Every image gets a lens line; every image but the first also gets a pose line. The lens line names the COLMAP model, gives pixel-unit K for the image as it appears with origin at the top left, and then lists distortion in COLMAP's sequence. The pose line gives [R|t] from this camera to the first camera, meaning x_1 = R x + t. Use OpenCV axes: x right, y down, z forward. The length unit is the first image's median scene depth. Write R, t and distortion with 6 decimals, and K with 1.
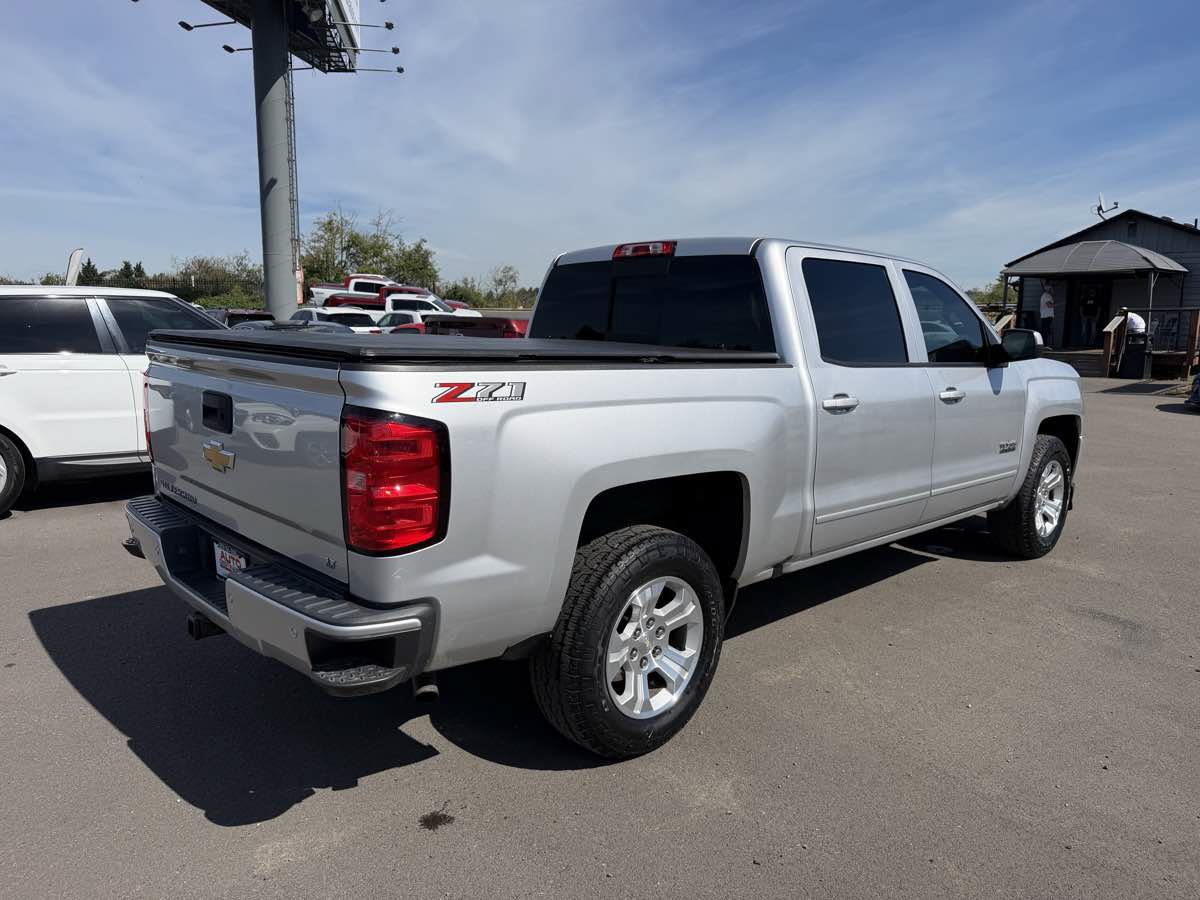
lens RADIAL K [[852.3, 0, 603.7], [0, 852.3, 456.9], [0, 0, 1]] dist [0.018123, -0.022664]
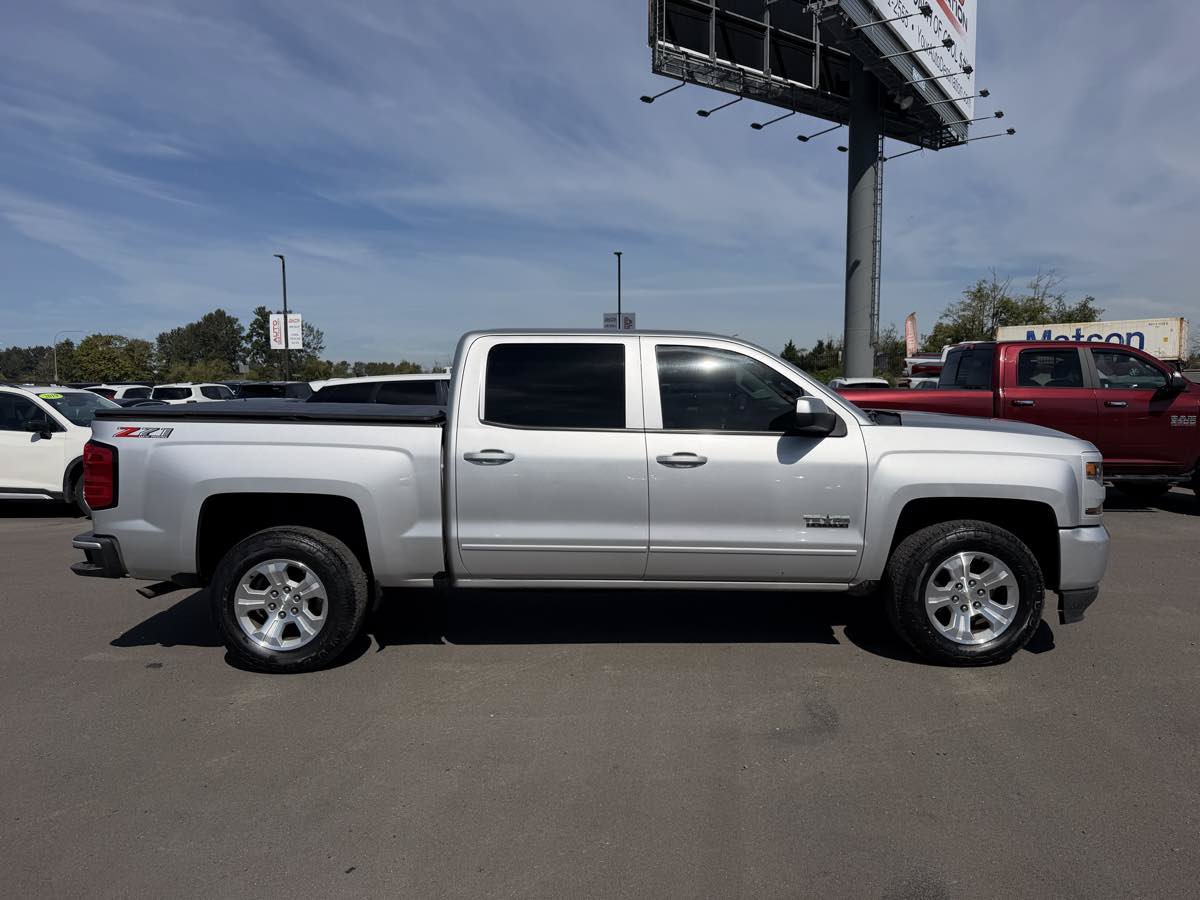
lens RADIAL K [[852.3, 0, 599.2], [0, 852.3, 458.6], [0, 0, 1]] dist [0.018123, -0.022664]
pose [[0.715485, 0.041139, -0.697415, 0.140369], [-0.095185, 0.994696, -0.038977, -0.002940], [0.692113, 0.094271, 0.715606, 0.024290]]
